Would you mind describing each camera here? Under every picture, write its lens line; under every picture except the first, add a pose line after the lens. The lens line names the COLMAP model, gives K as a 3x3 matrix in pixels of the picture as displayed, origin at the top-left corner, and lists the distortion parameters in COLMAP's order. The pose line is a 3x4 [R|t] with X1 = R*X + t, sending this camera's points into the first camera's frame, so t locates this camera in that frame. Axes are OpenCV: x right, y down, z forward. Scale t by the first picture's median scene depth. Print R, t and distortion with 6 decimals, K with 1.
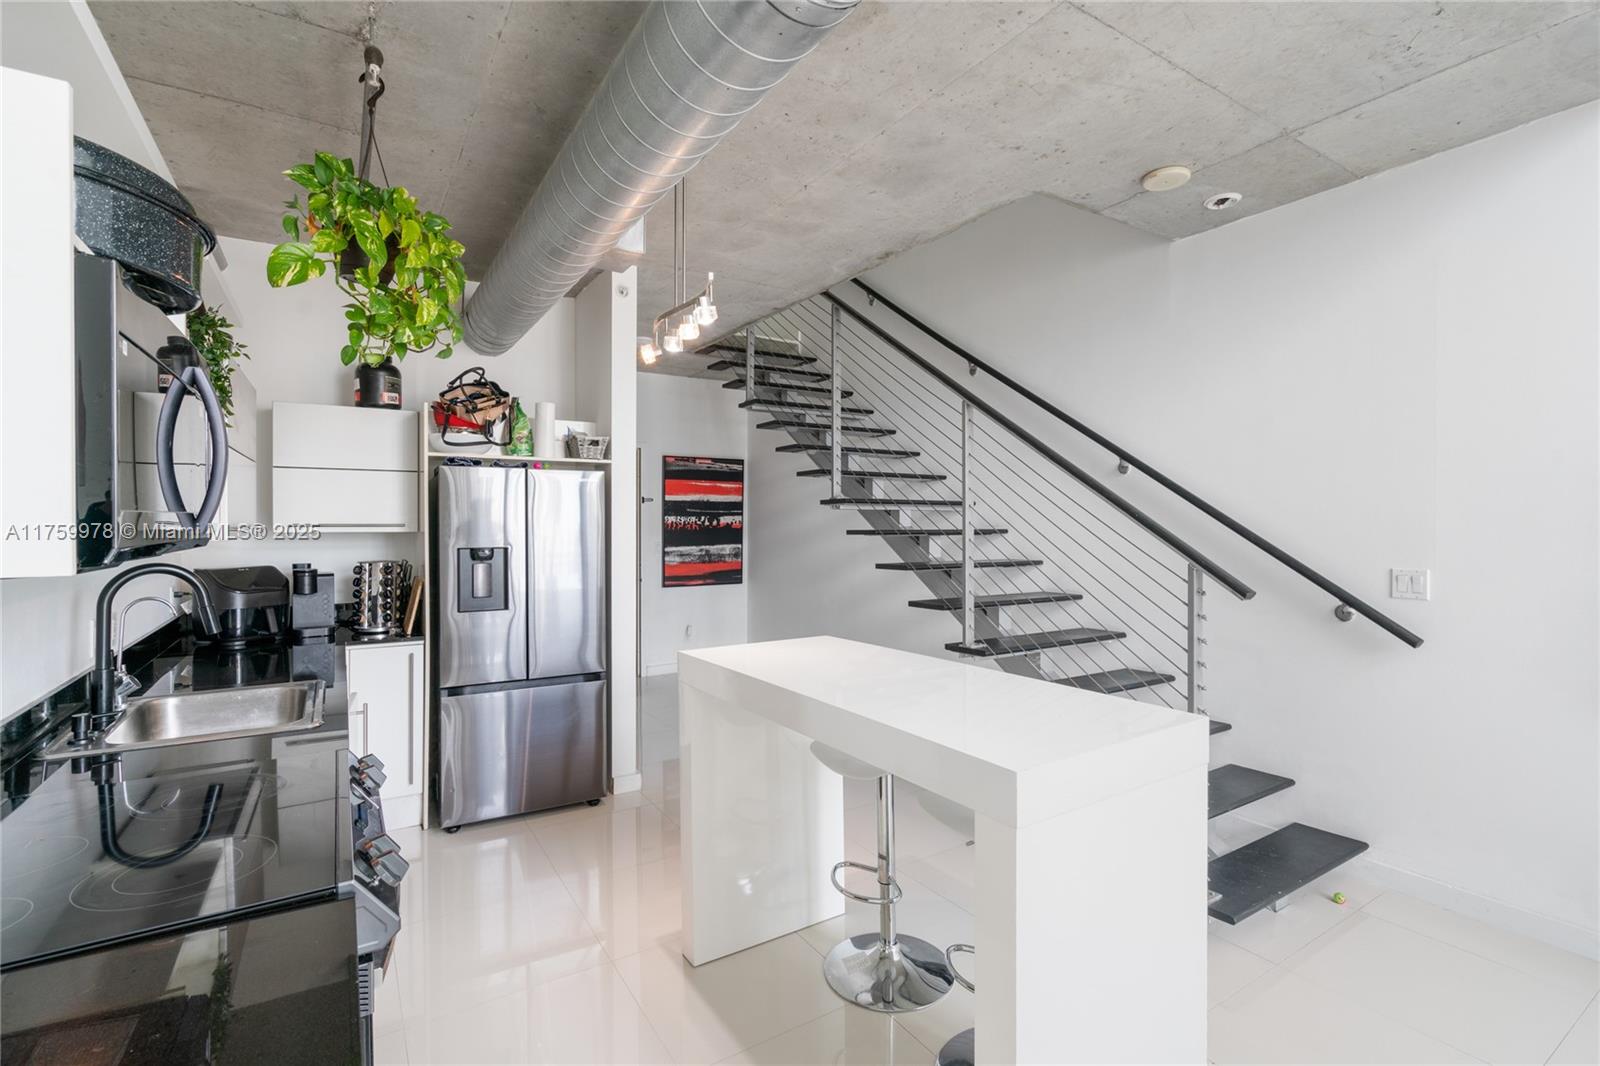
lens RADIAL K [[730.9, 0, 808.1], [0, 730.9, 525.9], [0, 0, 1]] dist [-0.006790, 0.002239]
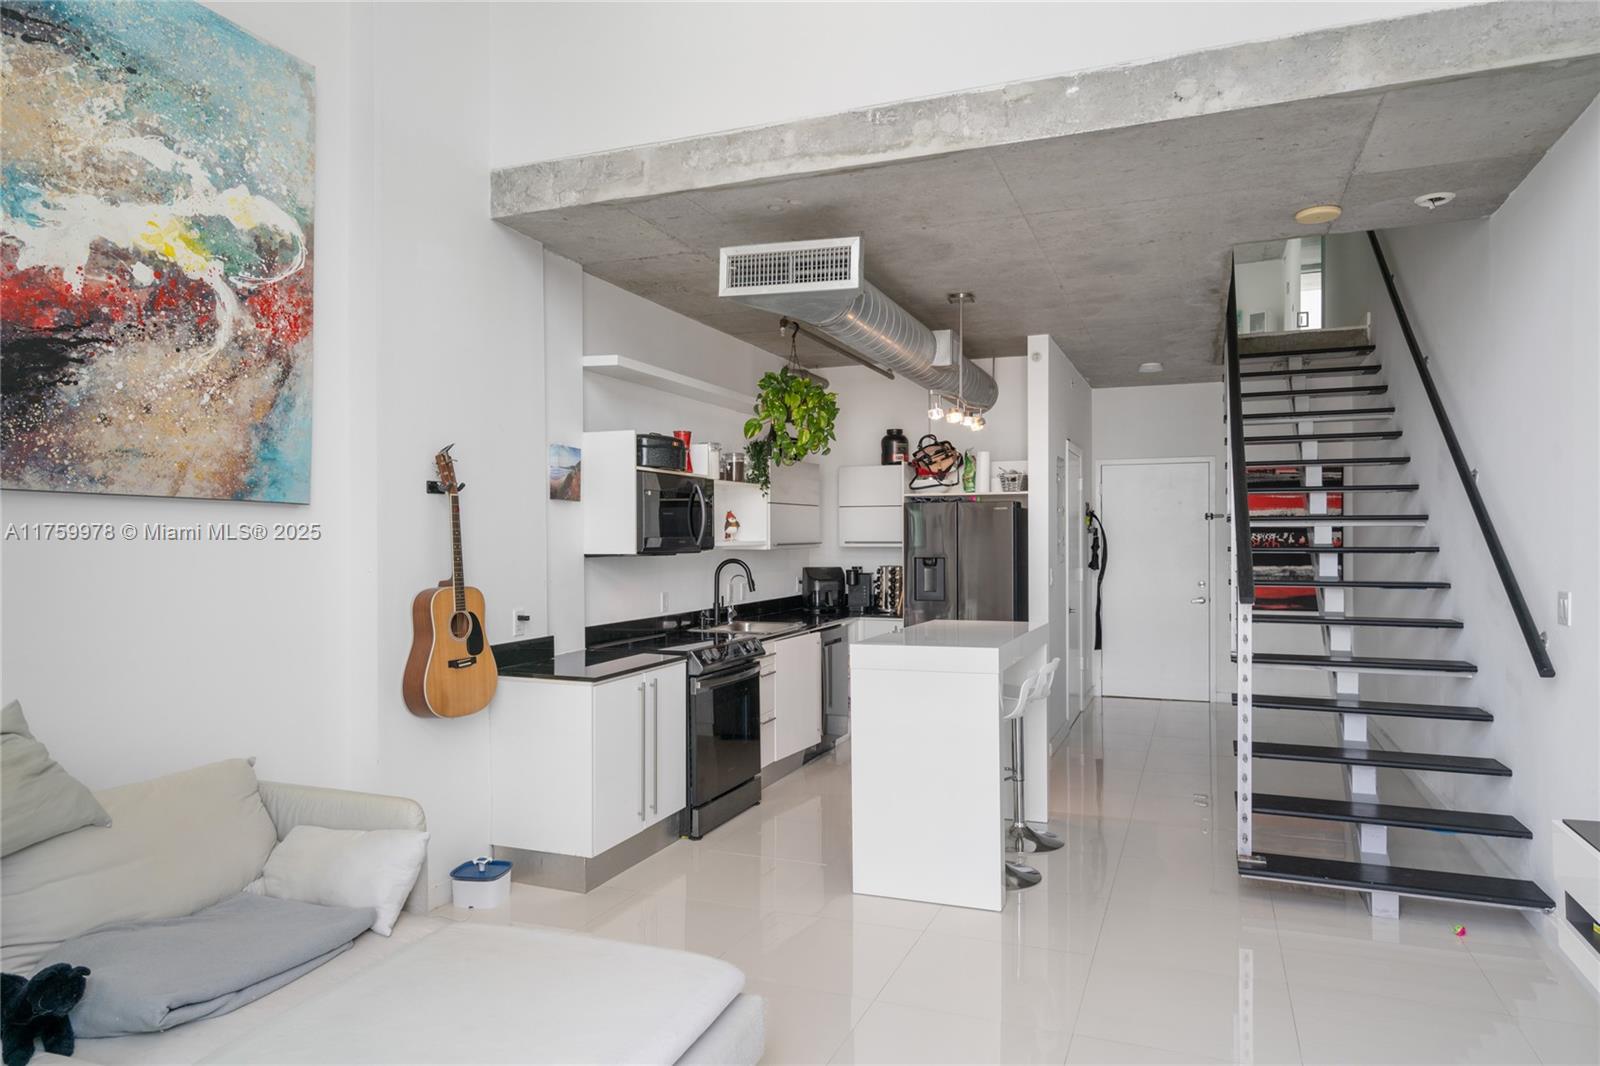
lens RADIAL K [[992.0, 0, 803.6], [0, 992.0, 549.3], [0, 0, 1]] dist [-0.017852, 0.004819]
pose [[0.586818, 0.005608, -0.809699, 0.903737], [-0.001492, 0.999982, 0.005845, 0.001499], [0.809717, -0.002222, 0.586816, -0.331910]]
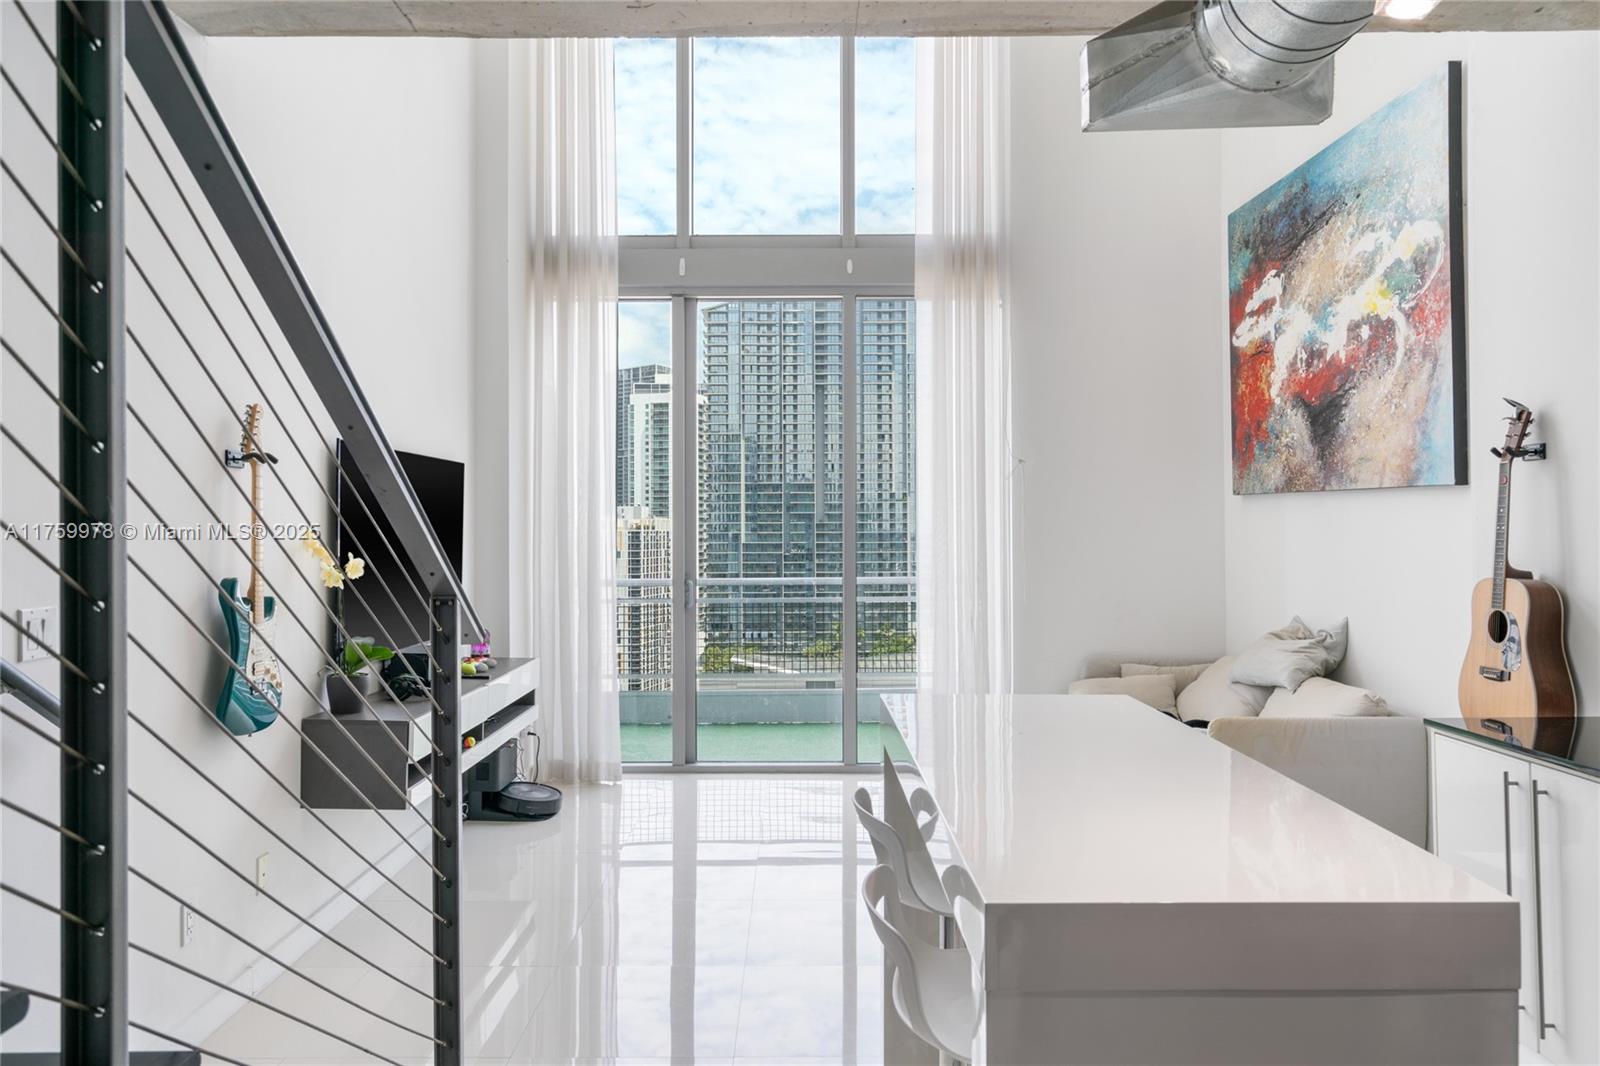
lens RADIAL K [[1116.6, 0, 795.0], [0, 1116.6, 510.7], [0, 0, 1]] dist [0.007934, 0.002920]
pose [[-0.841753, 0.010184, 0.539766, -0.118940], [0.007027, 0.999944, -0.007907, -0.005045], [-0.539817, -0.002862, -0.841778, 1.032971]]
